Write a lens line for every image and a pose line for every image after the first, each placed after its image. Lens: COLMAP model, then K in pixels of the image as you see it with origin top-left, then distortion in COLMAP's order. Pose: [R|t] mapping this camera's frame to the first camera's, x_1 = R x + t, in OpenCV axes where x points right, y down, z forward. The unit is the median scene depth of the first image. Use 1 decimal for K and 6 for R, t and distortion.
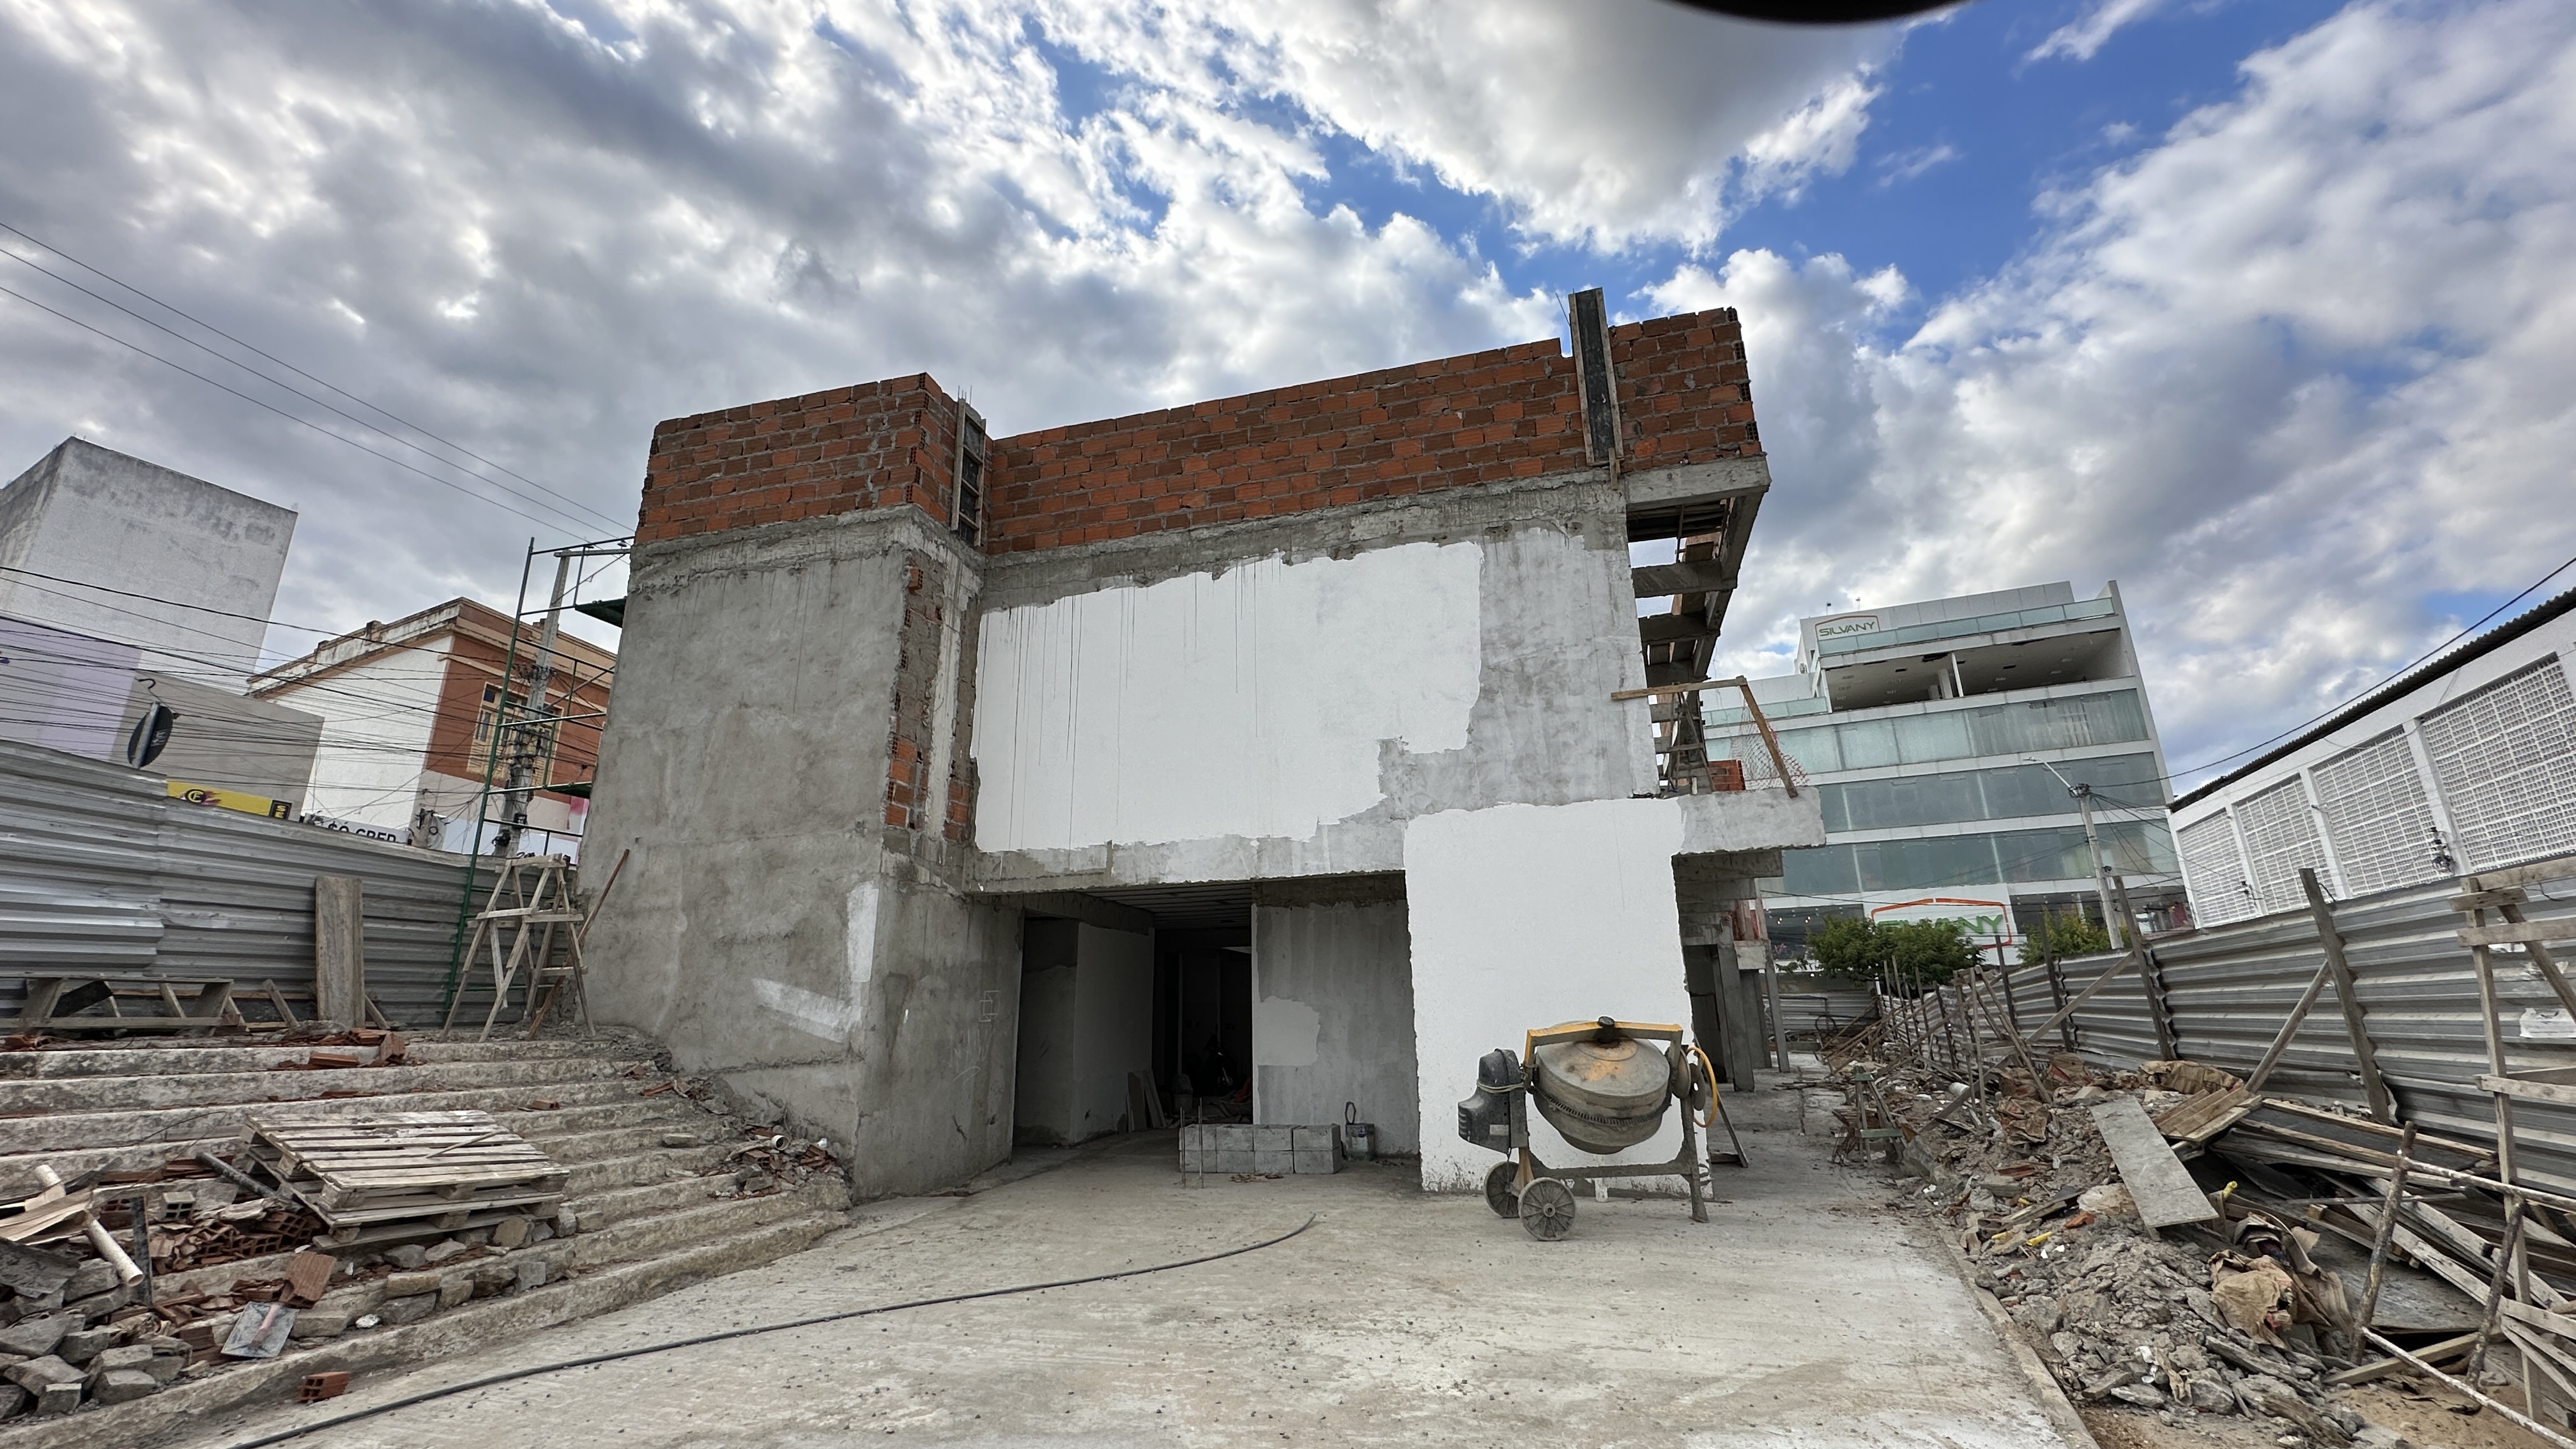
lens RADIAL K [[1028.8, 0, 1290.6], [0, 1028.8, 729.9], [0, 0, 1]] dist [-0.003224, 0.000467]
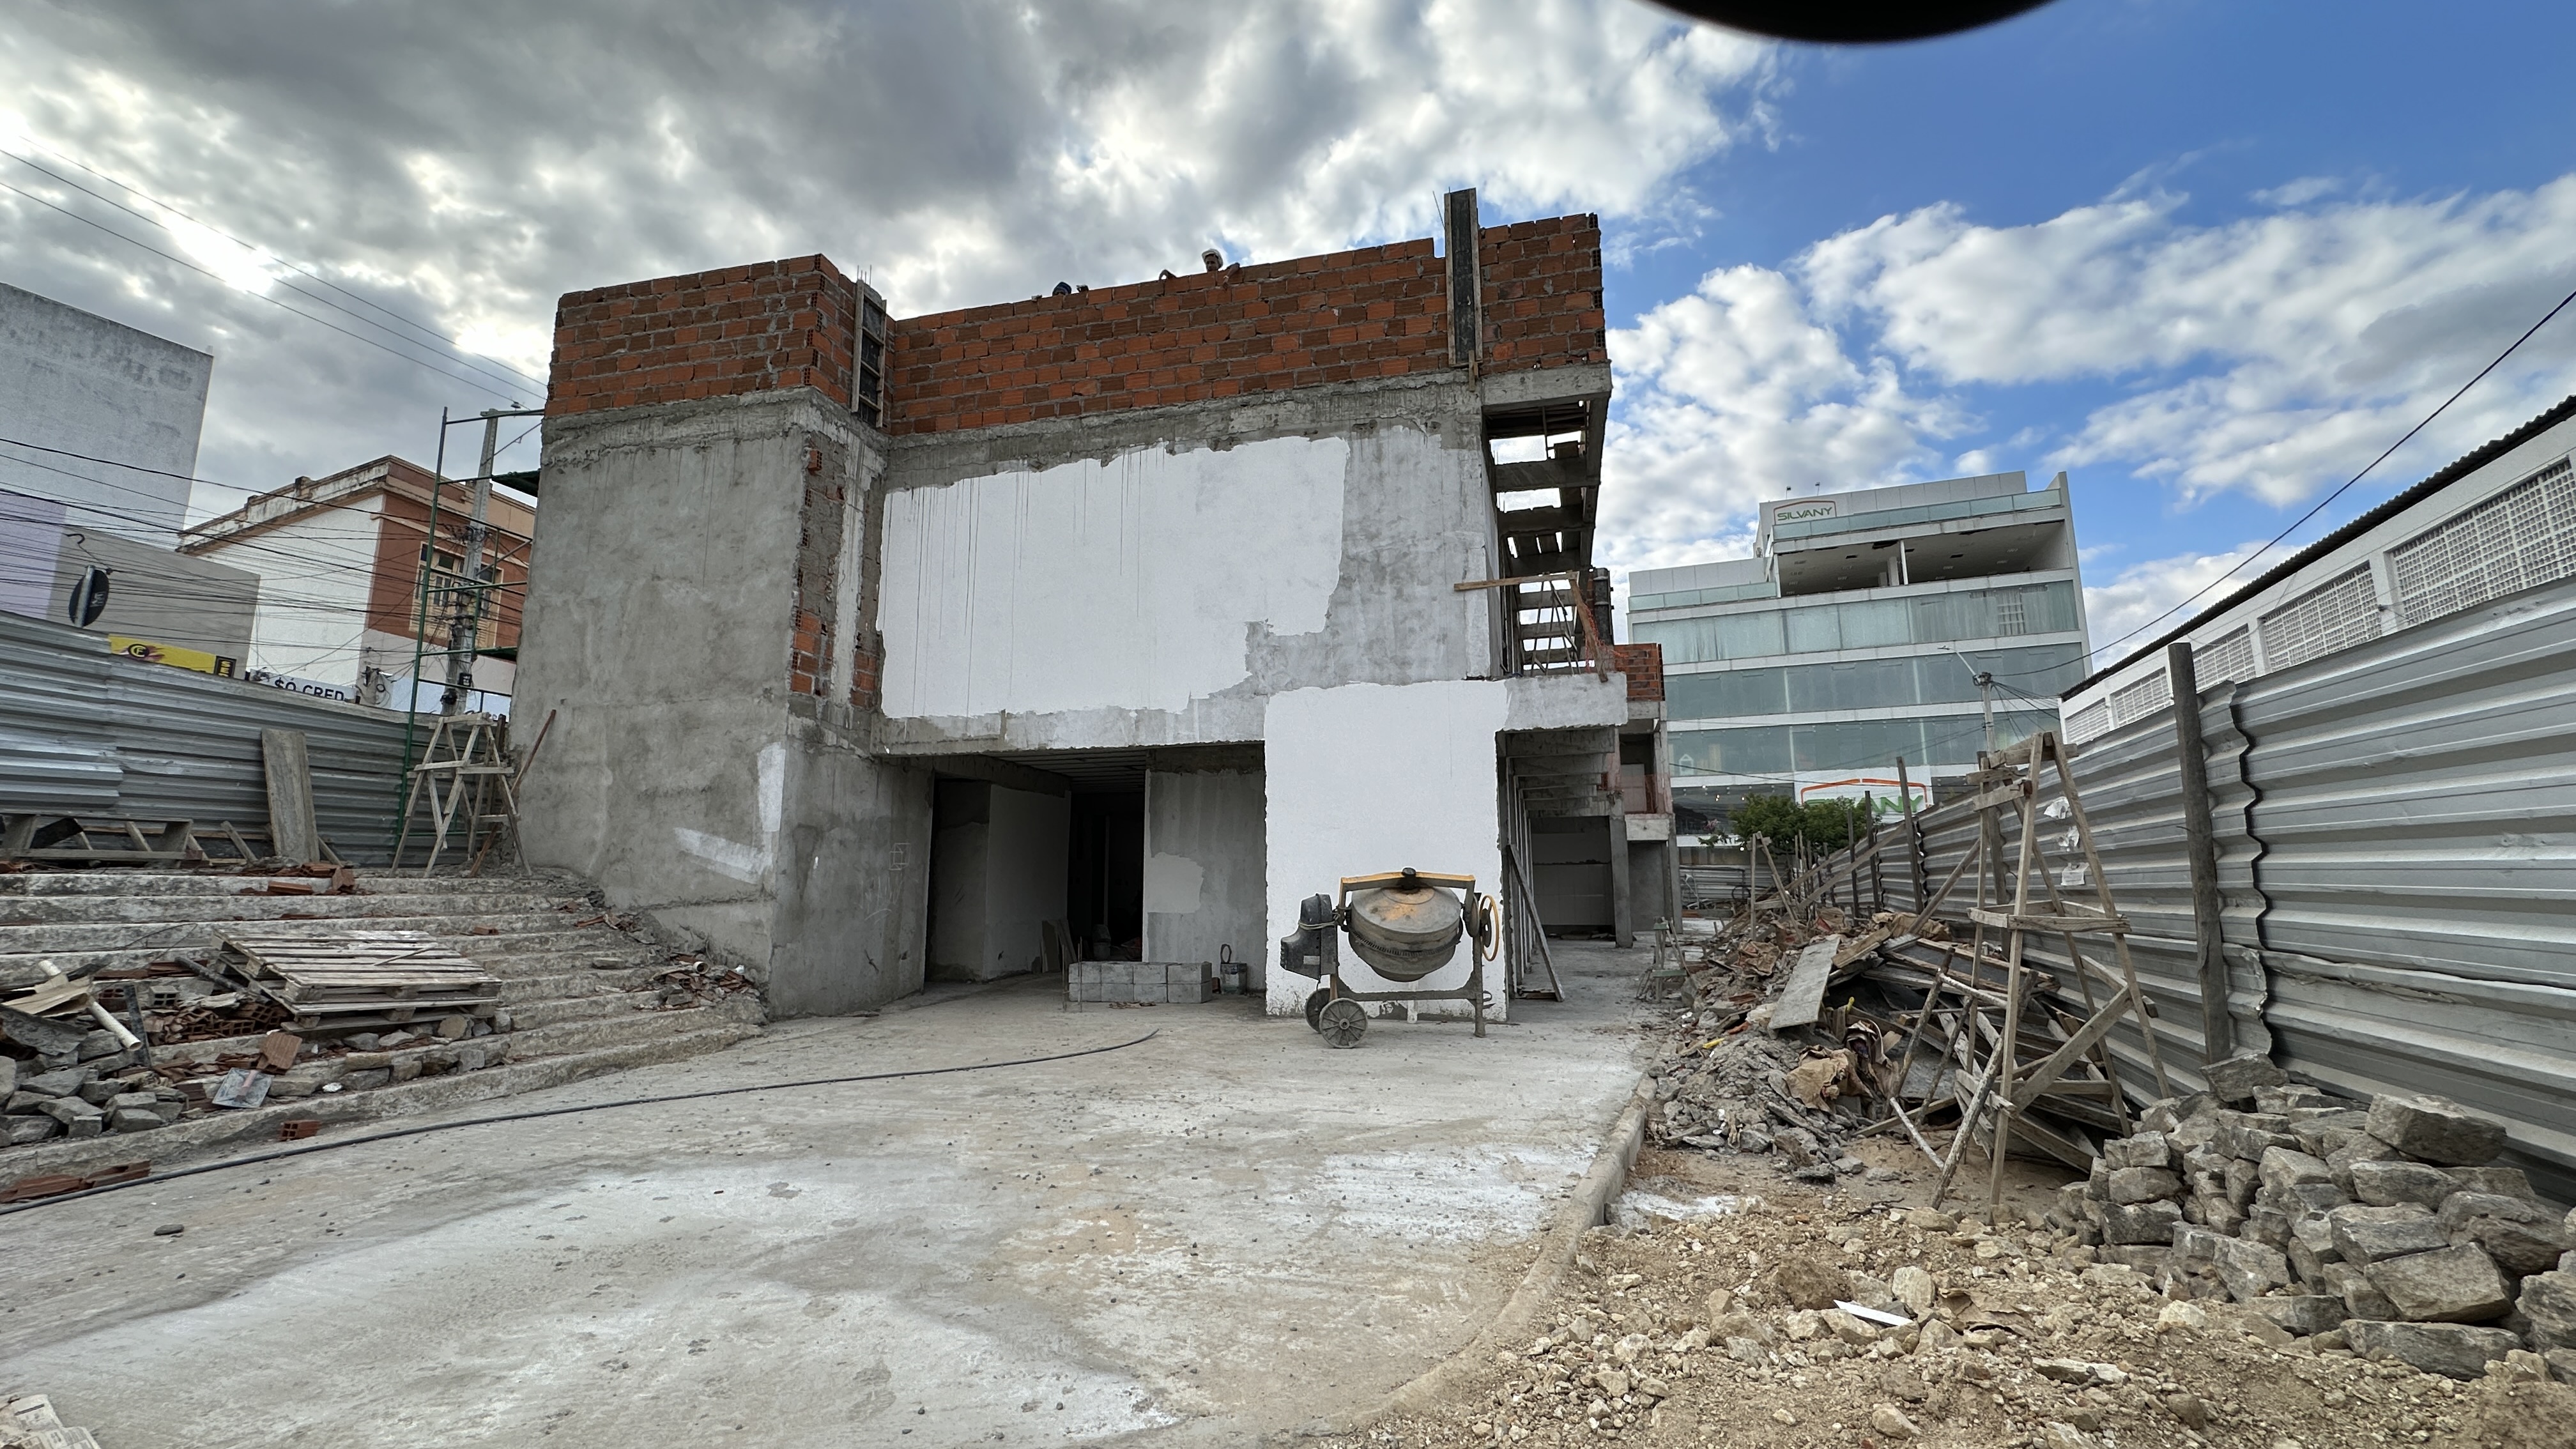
lens RADIAL K [[1028.8, 0, 1290.6], [0, 1028.8, 729.9], [0, 0, 1]] dist [-0.003224, 0.000467]
pose [[0.999498, 0.017376, 0.026474, 0.105293], [-0.020508, 0.992190, 0.123035, -0.012158], [-0.024129, -0.123517, 0.992049, -0.098819]]
